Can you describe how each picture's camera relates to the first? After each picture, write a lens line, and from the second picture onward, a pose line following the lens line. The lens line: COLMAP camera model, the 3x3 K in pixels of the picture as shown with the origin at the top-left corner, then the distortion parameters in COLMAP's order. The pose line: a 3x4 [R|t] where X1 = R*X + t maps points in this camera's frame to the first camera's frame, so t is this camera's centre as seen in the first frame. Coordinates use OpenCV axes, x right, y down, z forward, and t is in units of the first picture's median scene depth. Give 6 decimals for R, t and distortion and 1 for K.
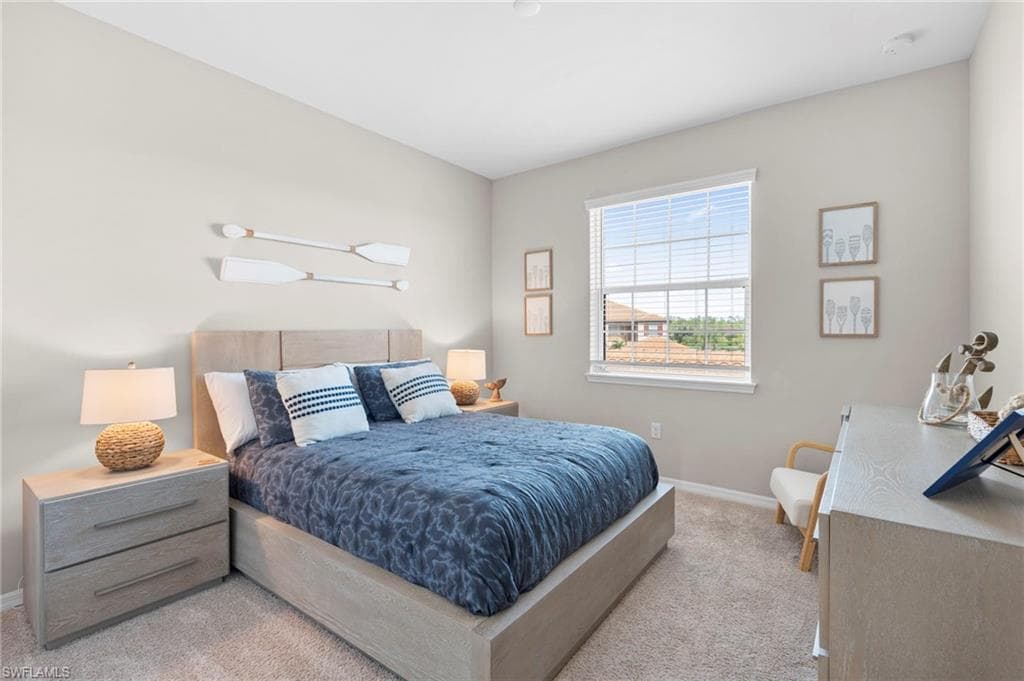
lens RADIAL K [[465.8, 0, 515.6], [0, 465.8, 338.3], [0, 0, 1]] dist [-0.005228, -0.000478]
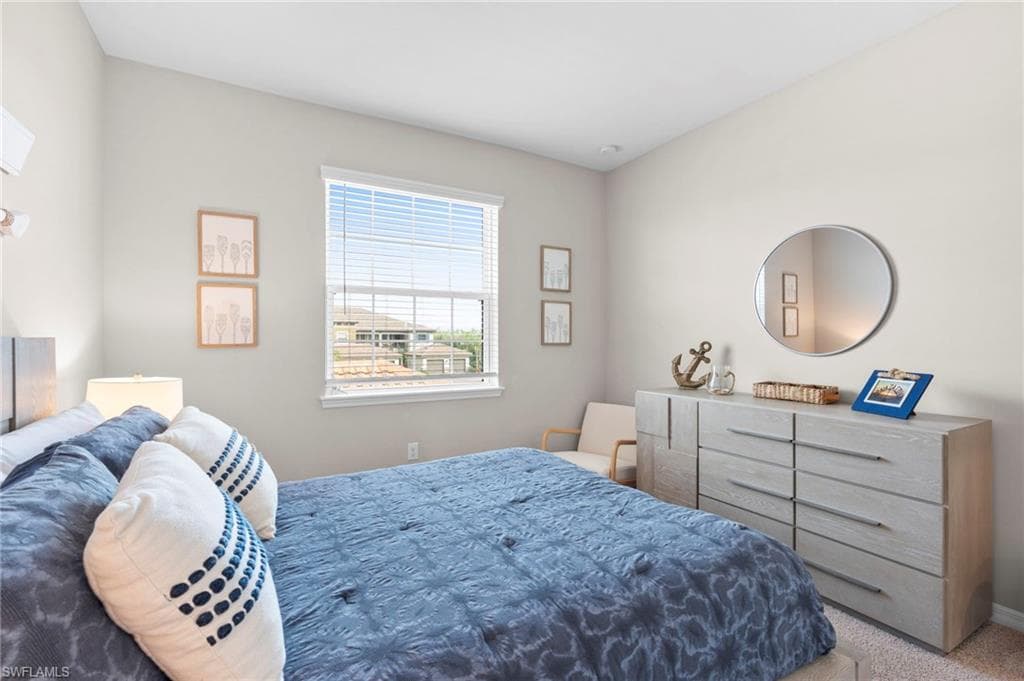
lens RADIAL K [[465.8, 0, 517.4], [0, 465.8, 340.1], [0, 0, 1]] dist [-0.005228, -0.000478]
pose [[0.382188, -0.000488, 0.924085, -0.559247], [0.012428, 0.999912, -0.004612, -0.011819], [-0.924001, 0.013247, 0.382160, 0.579400]]
